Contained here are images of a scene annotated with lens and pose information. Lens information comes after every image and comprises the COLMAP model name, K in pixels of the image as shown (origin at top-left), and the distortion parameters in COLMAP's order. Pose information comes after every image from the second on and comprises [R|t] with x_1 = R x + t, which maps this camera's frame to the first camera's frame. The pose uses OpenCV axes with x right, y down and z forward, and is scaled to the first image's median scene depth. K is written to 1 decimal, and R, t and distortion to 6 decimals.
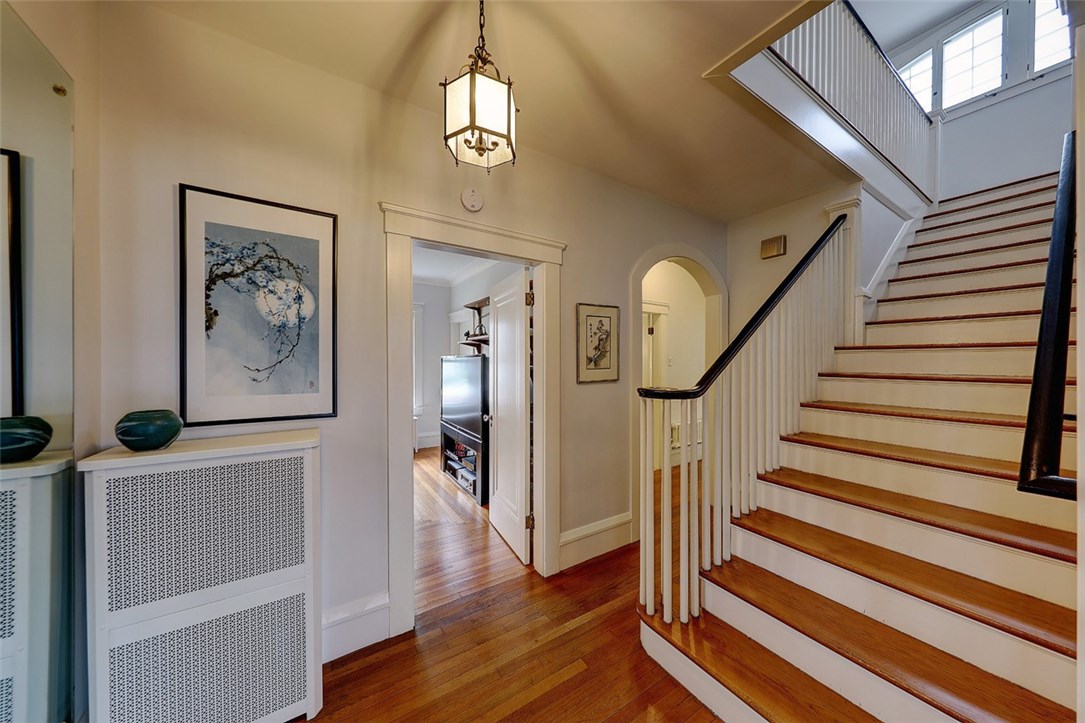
lens RADIAL K [[357.6, 0, 543.5], [0, 357.6, 362.0], [0, 0, 1]] dist [0.000449, 0.000028]
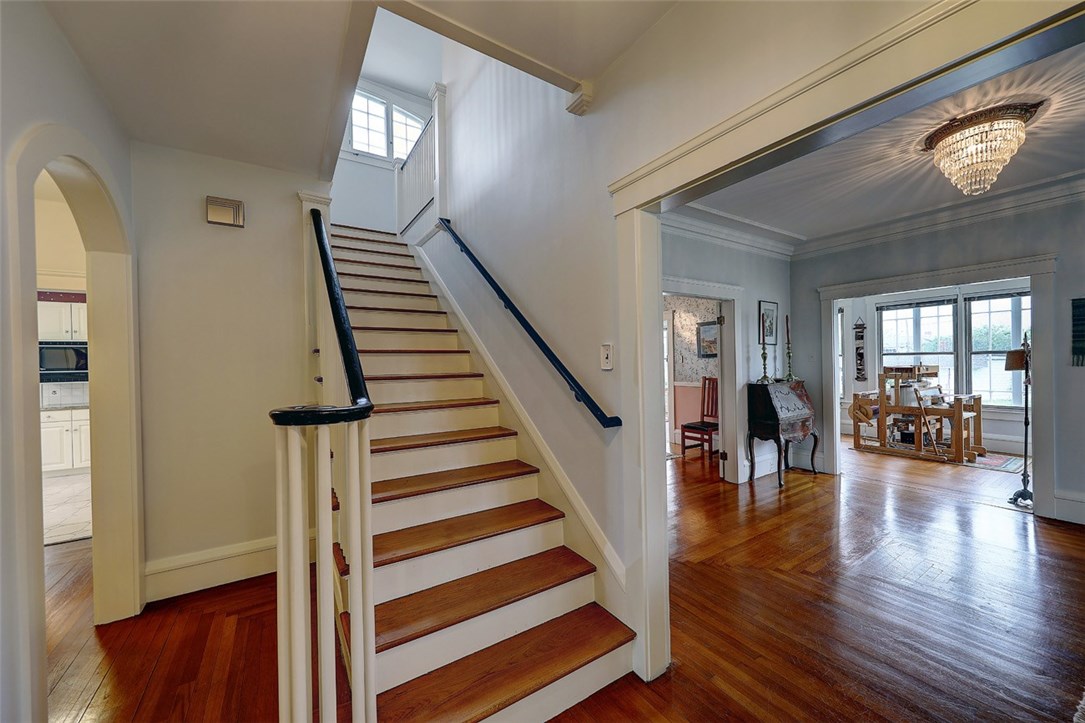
lens RADIAL K [[419.6, 0, 542.1], [0, 419.6, 364.6], [0, 0, 1]] dist [0.000191, -0.000121]
pose [[-0.026963, -0.006094, 0.999618, -0.477671], [0.013097, 0.999893, 0.006449, -0.002326], [-0.999551, 0.013266, -0.026880, 0.739815]]
